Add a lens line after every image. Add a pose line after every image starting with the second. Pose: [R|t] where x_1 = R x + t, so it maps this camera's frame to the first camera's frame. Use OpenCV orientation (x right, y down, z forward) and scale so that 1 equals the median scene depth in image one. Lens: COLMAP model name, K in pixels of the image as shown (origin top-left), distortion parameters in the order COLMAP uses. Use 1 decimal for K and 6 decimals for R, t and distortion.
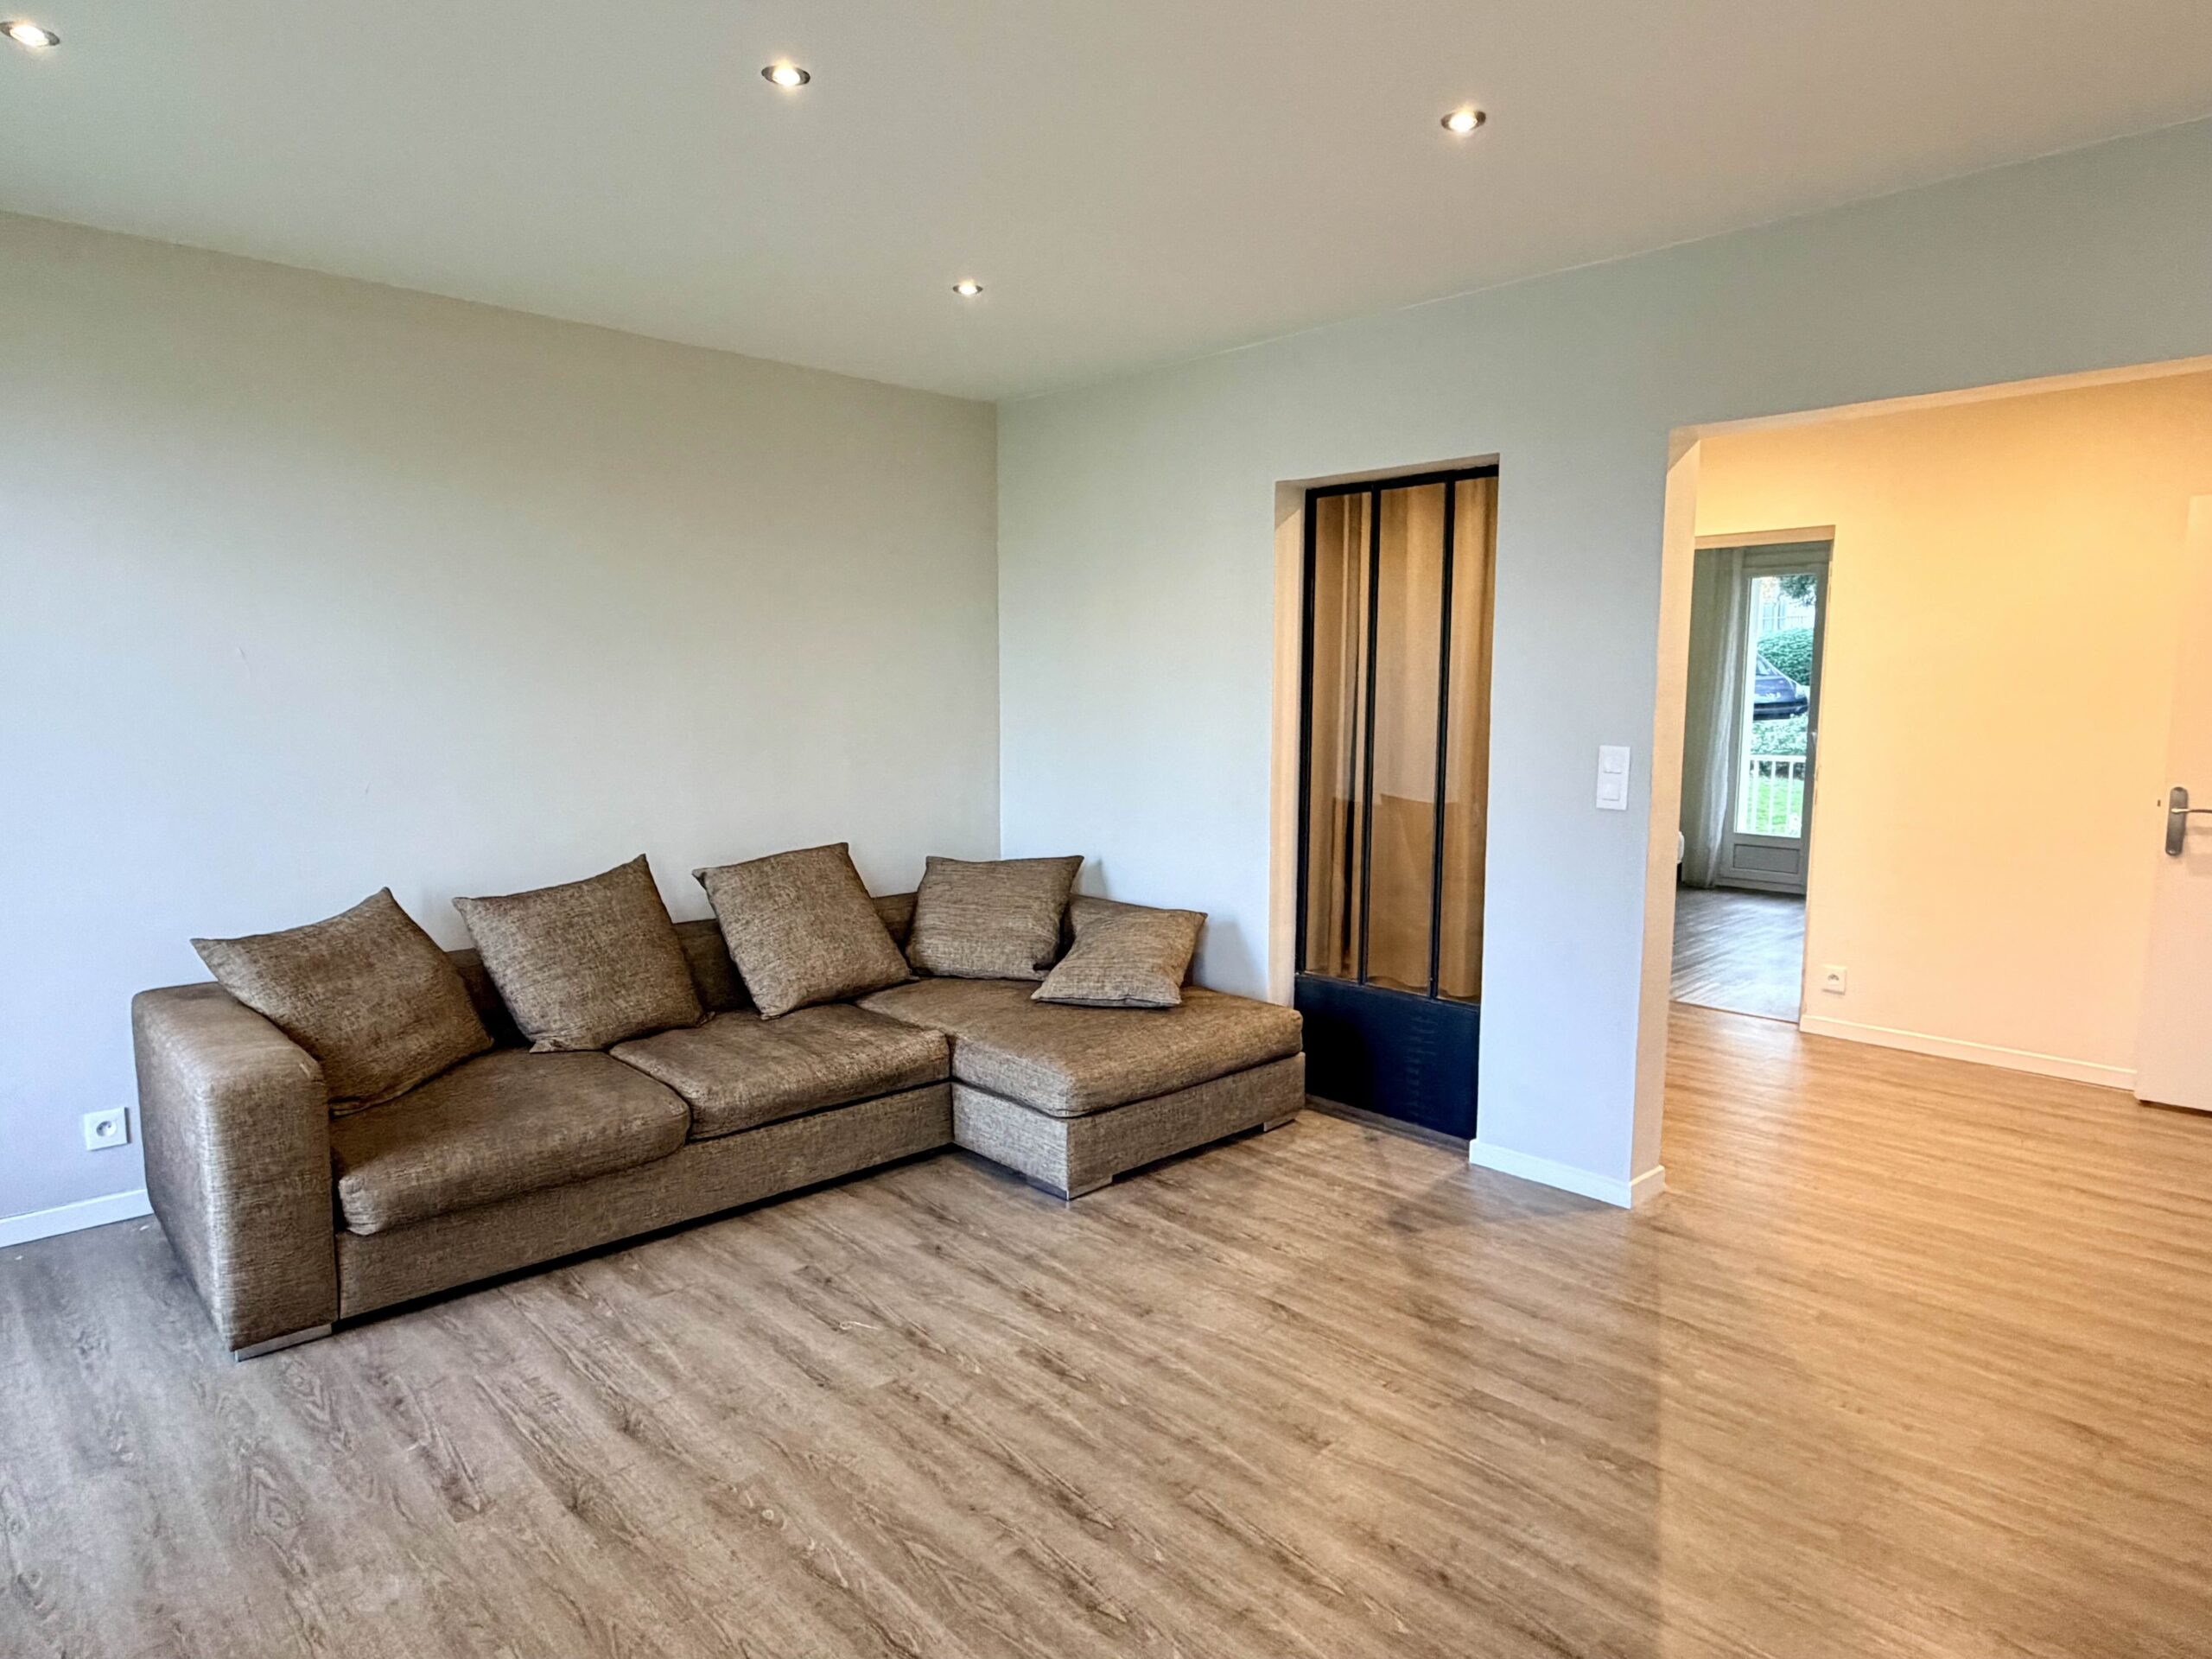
lens RADIAL K [[1326.2, 0, 1106.0], [0, 1326.2, 829.5], [0, 0, 1]] dist [-0.001563, 0.000684]
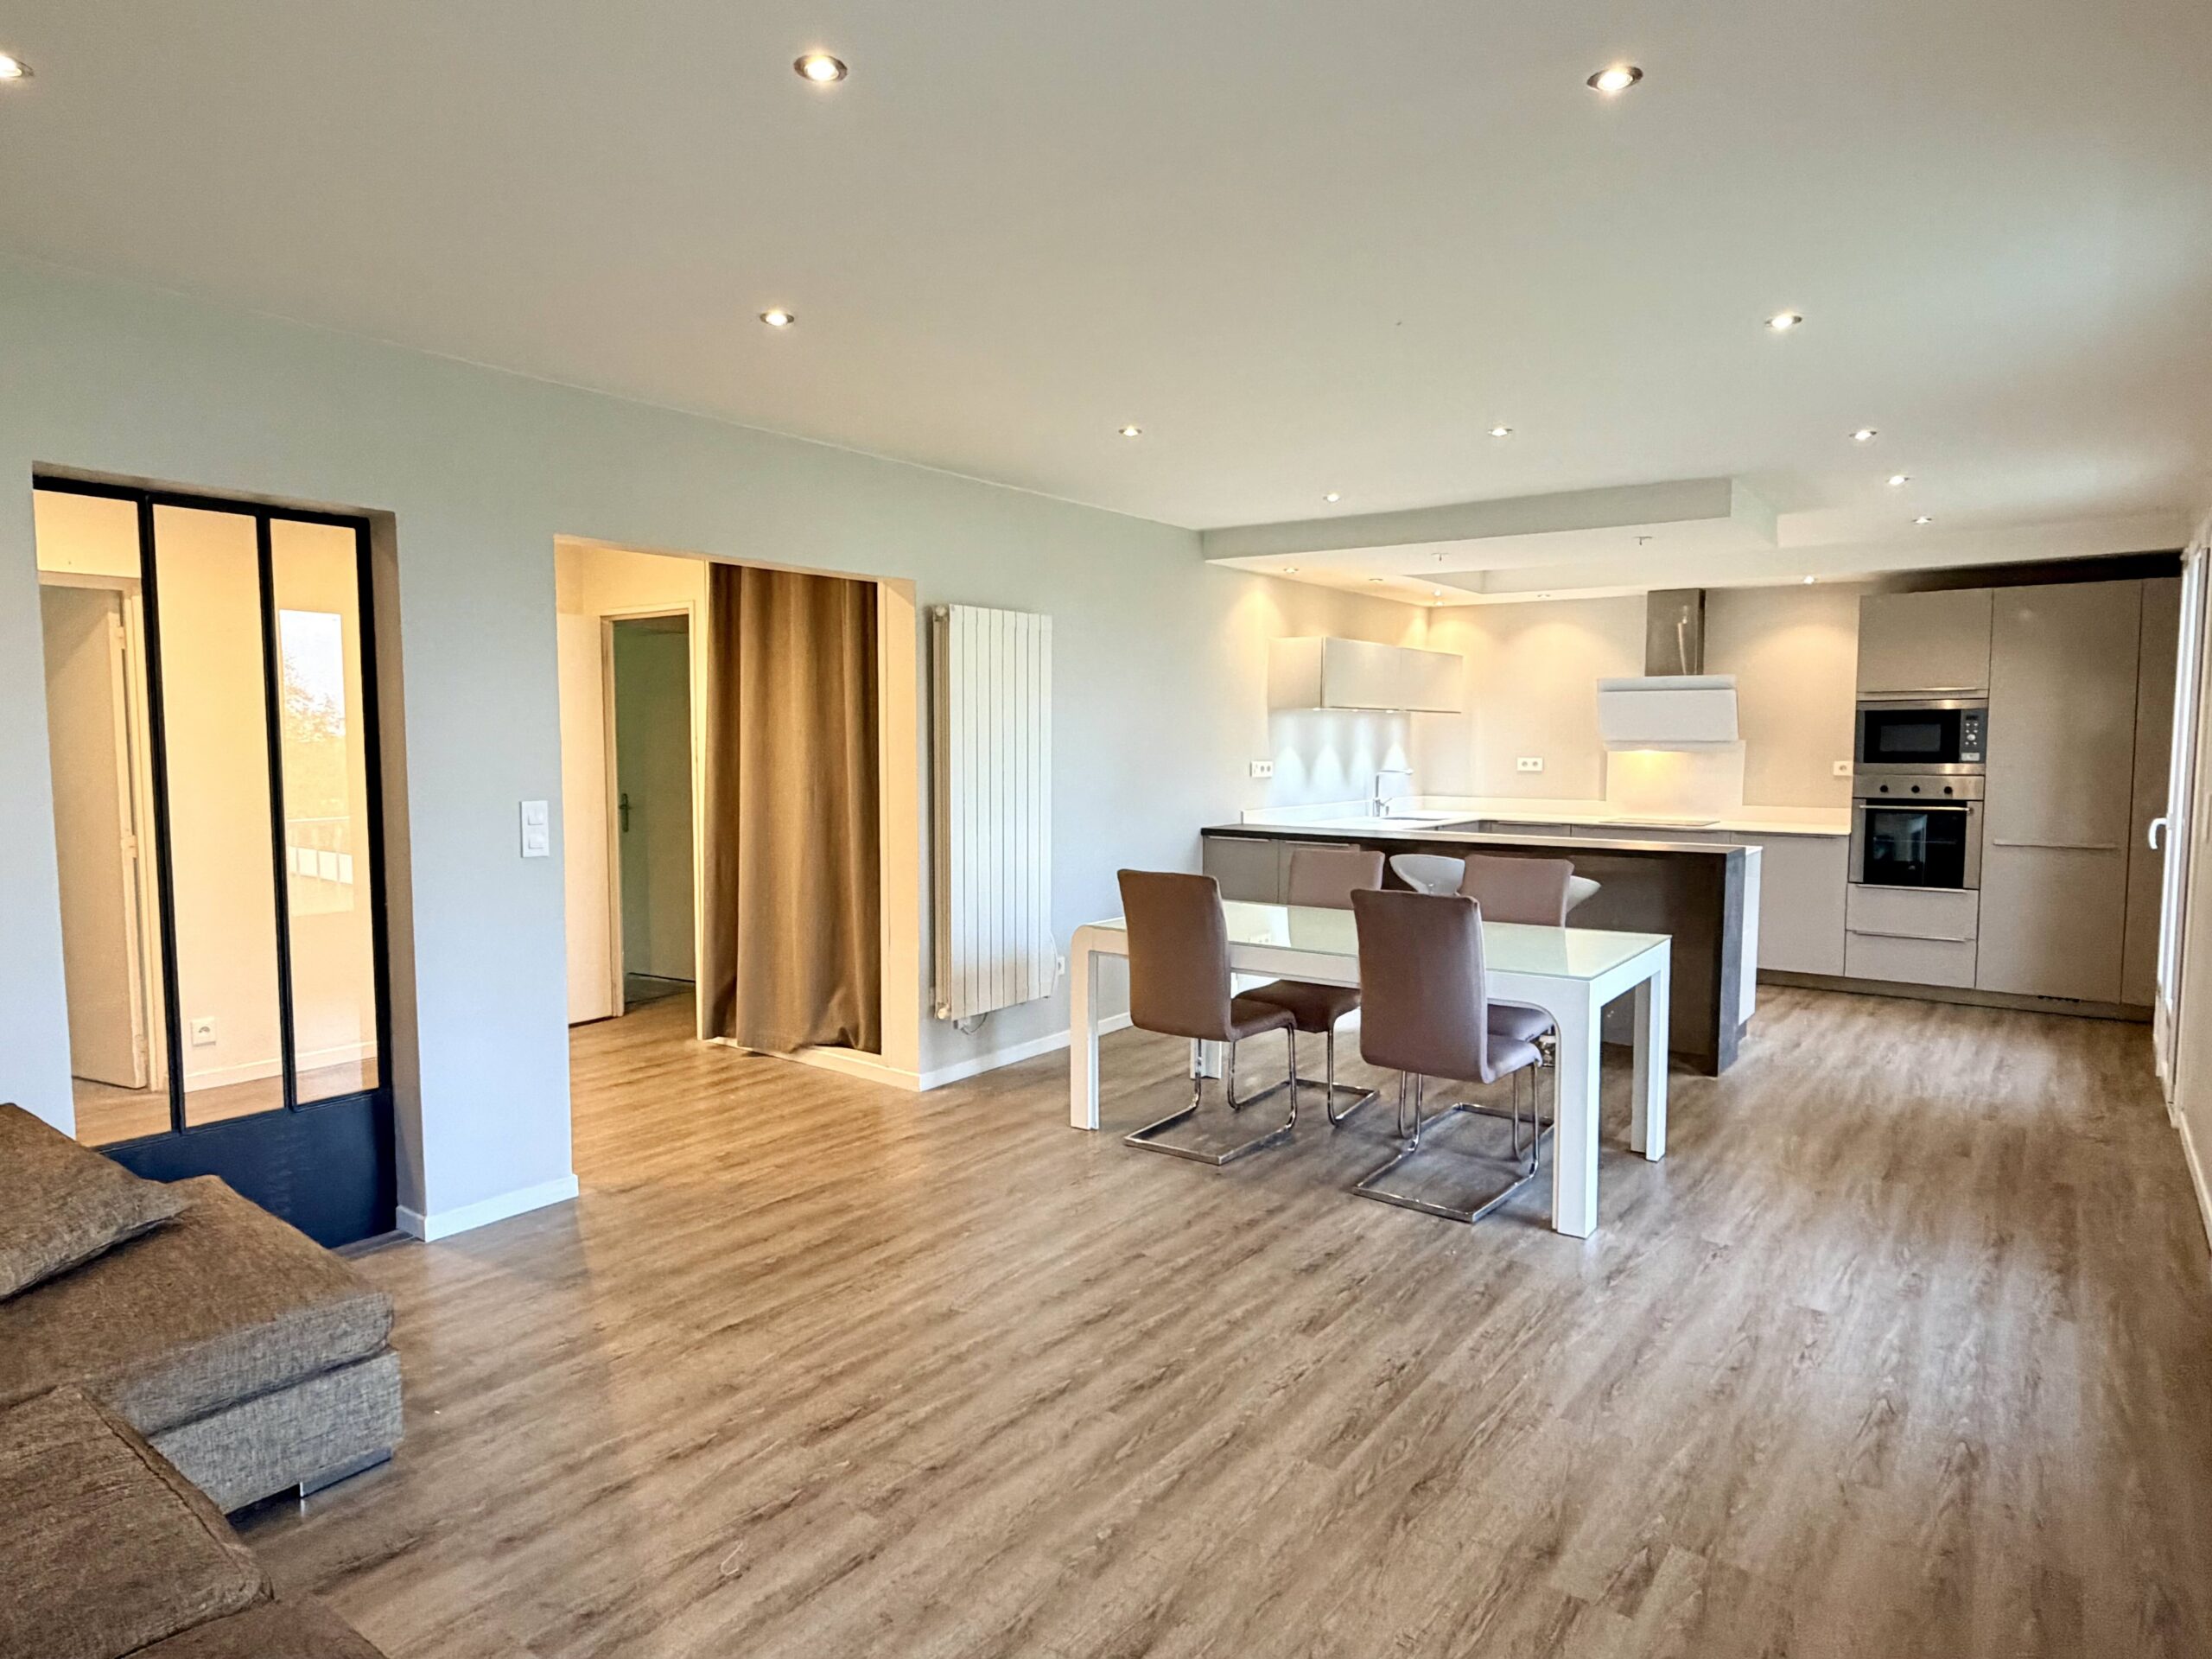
lens RADIAL K [[1326.2, 0, 1106.0], [0, 1326.2, 829.5], [0, 0, 1]] dist [-0.001563, 0.000684]
pose [[-0.177525, -0.076262, 0.981157, -0.927708], [0.103275, 0.990044, 0.095639, -0.109080], [-0.978682, 0.118308, -0.167882, 0.817627]]
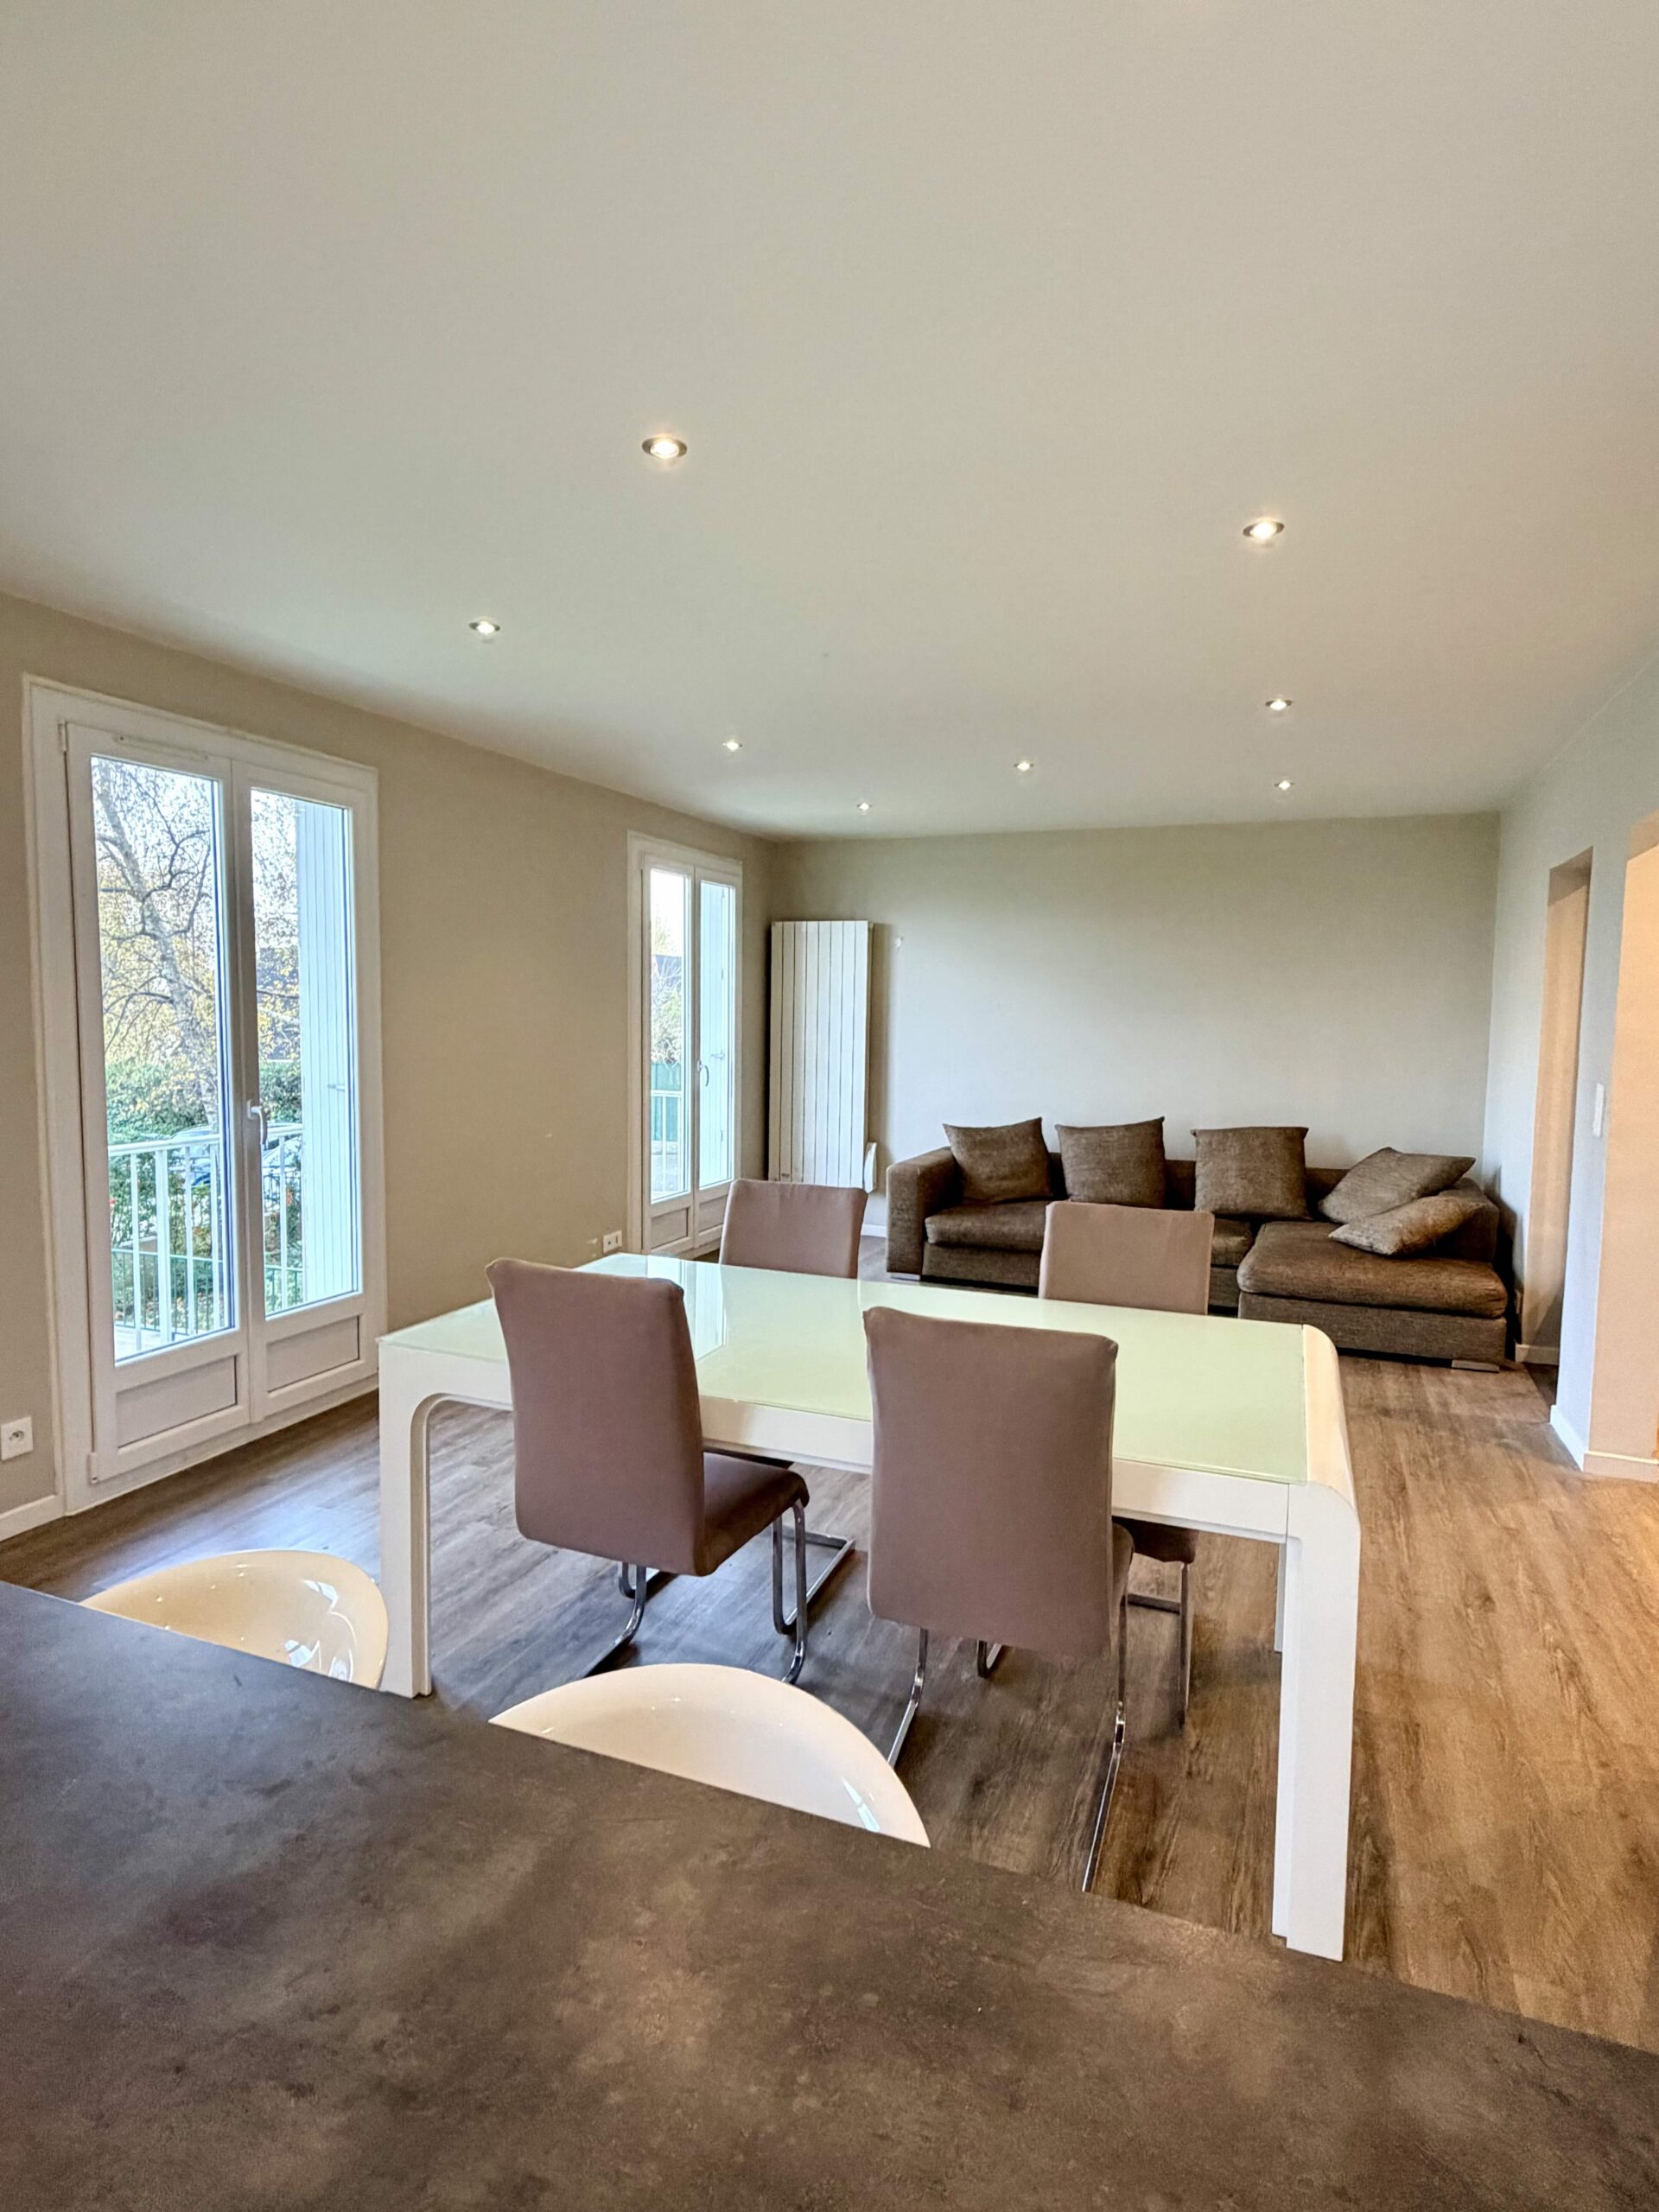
lens RADIAL K [[1184.9, 0, 829.5], [0, 1184.9, 1106.0], [0, 0, 1]] dist [-0.000237, -0.000219]
pose [[0.415170, 0.079649, -0.906250, 1.223858], [-0.115346, 0.992729, 0.034407, 0.000043], [0.902402, 0.090247, 0.421339, -0.106168]]
